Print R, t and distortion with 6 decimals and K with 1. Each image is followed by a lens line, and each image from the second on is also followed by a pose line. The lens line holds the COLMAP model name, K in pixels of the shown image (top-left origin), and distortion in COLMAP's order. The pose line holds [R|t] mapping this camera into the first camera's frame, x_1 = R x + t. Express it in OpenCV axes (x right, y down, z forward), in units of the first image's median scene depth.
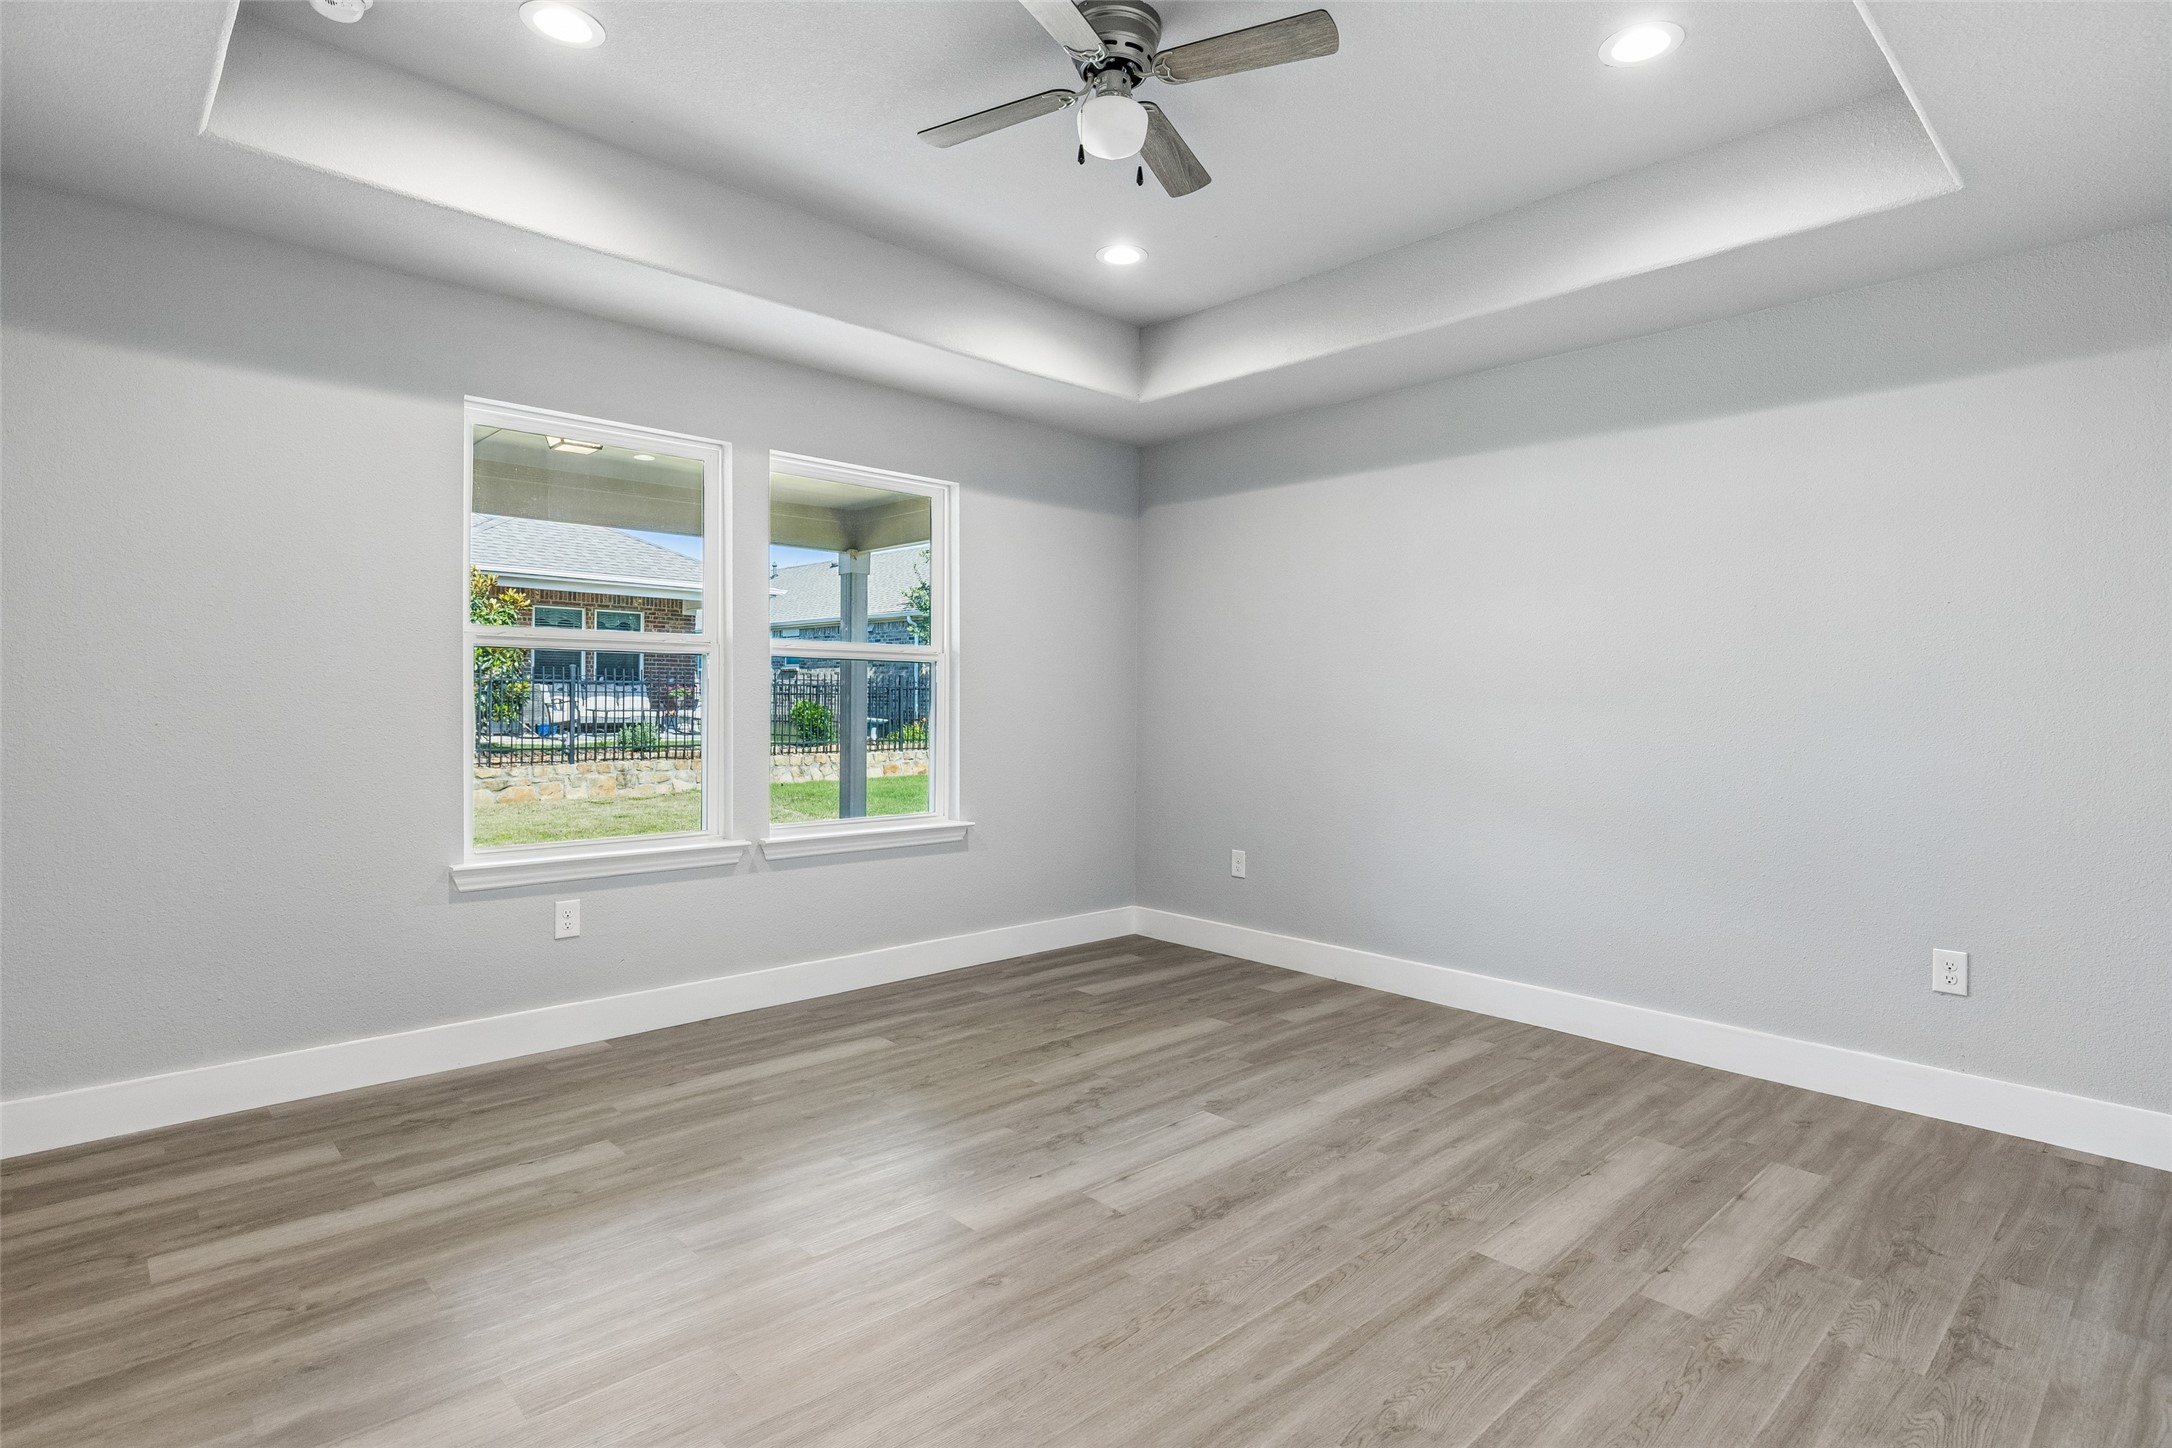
lens RADIAL K [[1084.5, 0, 1088.7], [0, 1084.5, 700.1], [0, 0, 1]] dist [-0.000507, 0.000078]
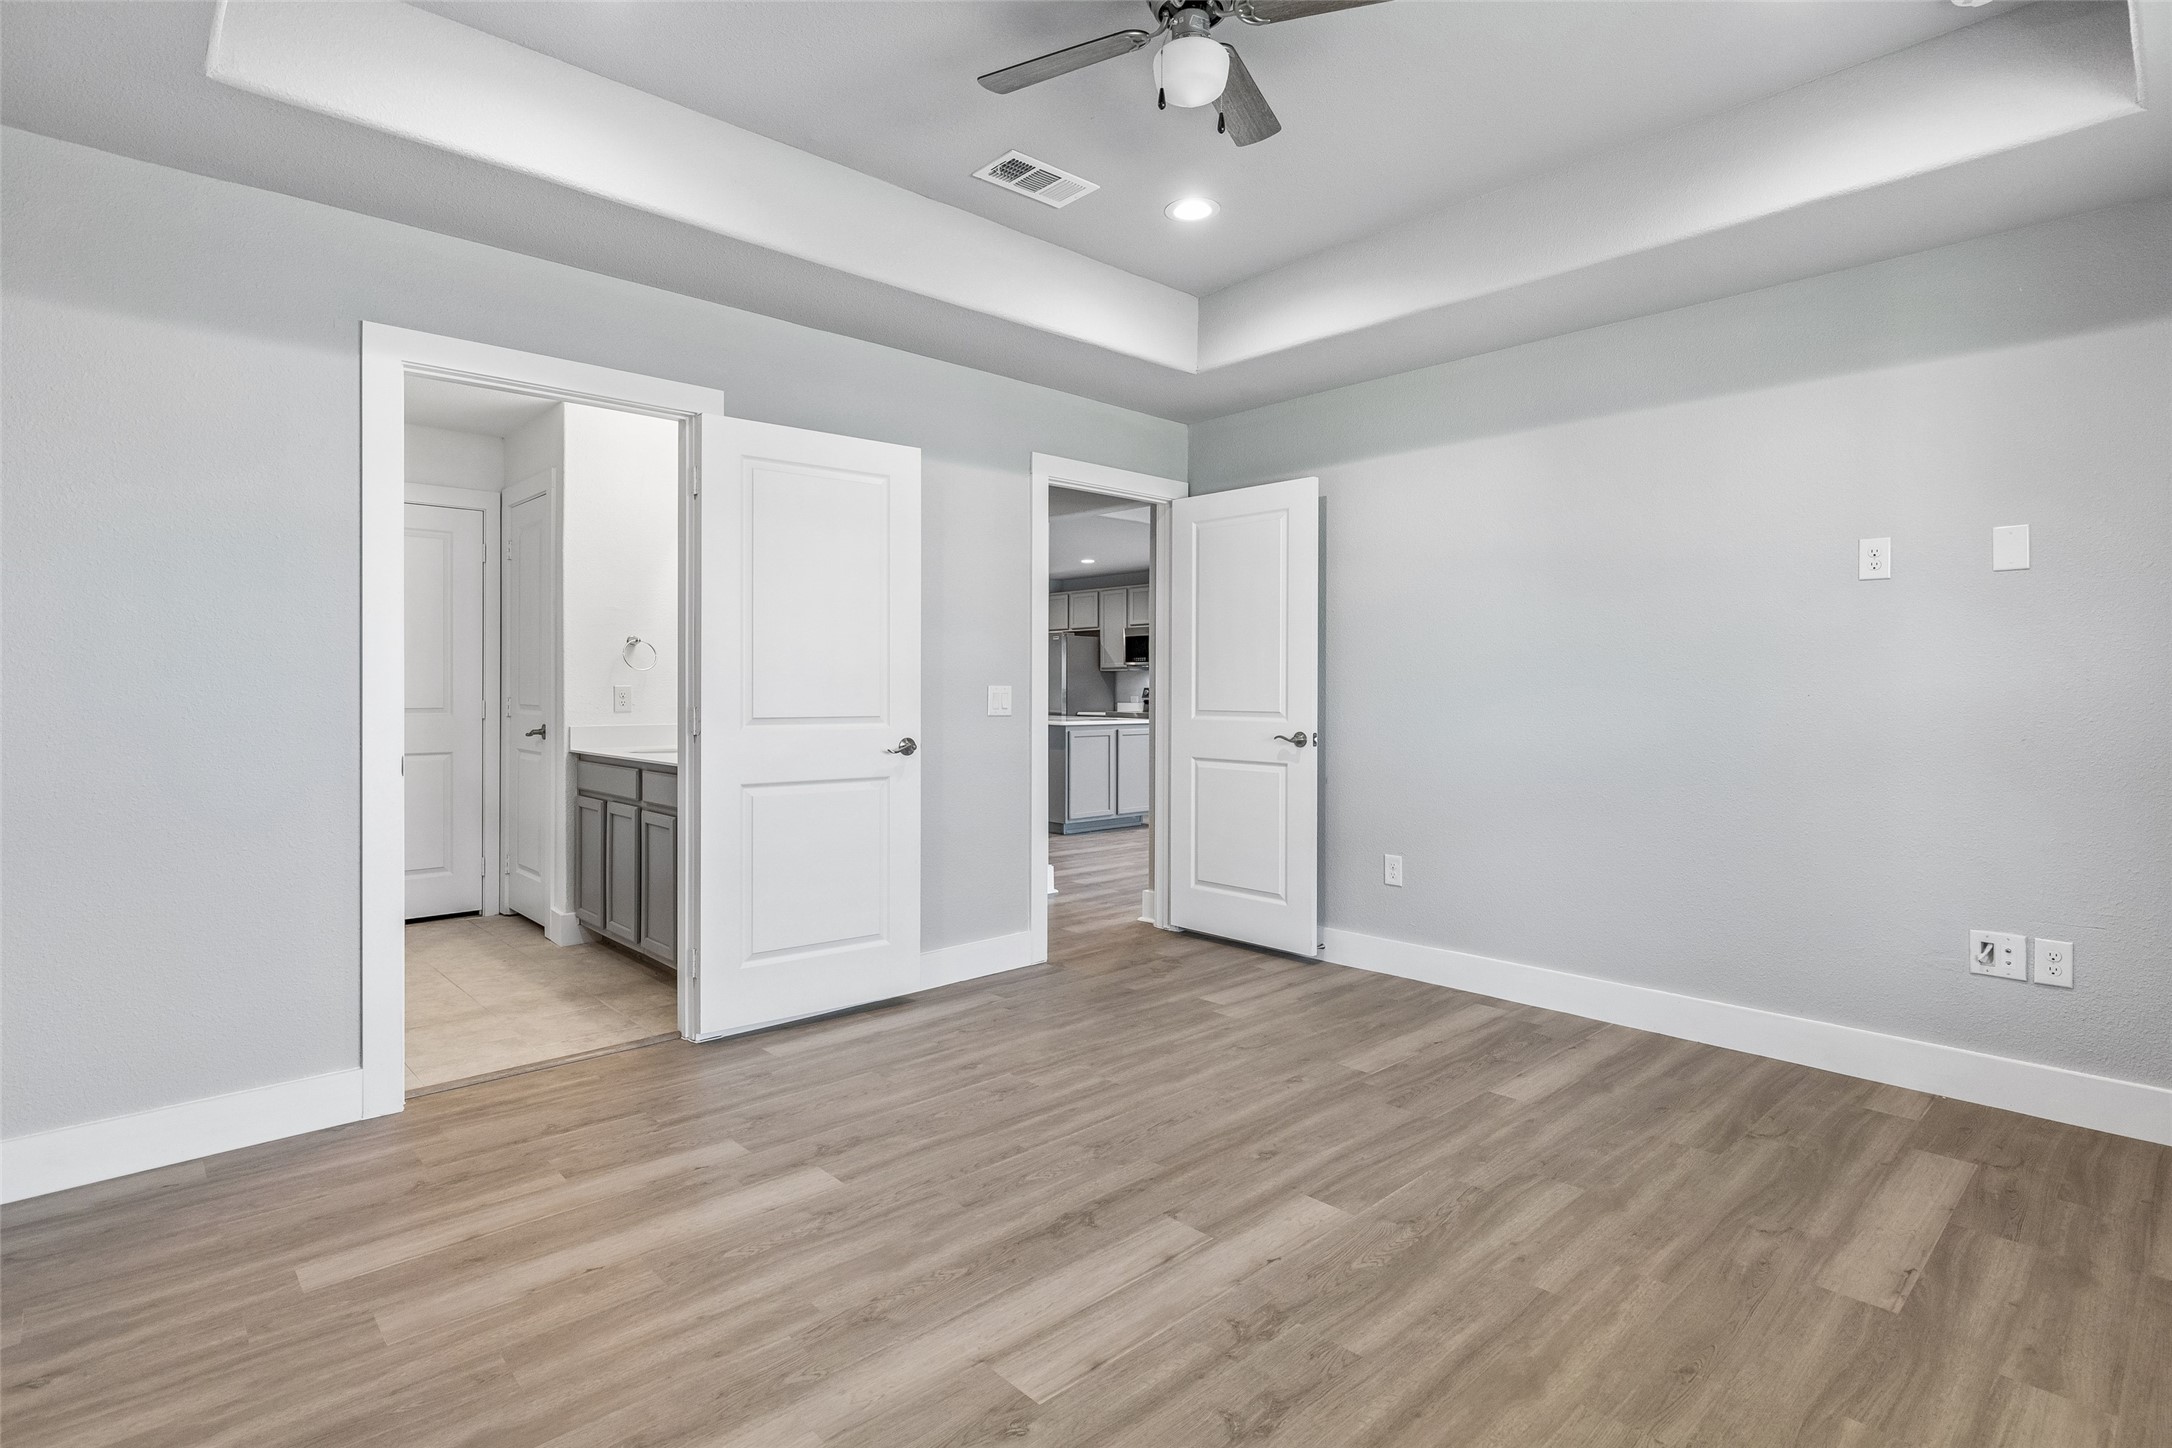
lens RADIAL K [[1084.5, 0, 1088.7], [0, 1084.5, 700.1], [0, 0, 1]] dist [-0.000507, 0.000078]
pose [[-0.999920, -0.012594, 0.000680, 0.105702], [-0.012585, 0.999849, 0.012008, 0.001626], [-0.000831, 0.011998, -0.999928, 1.961589]]
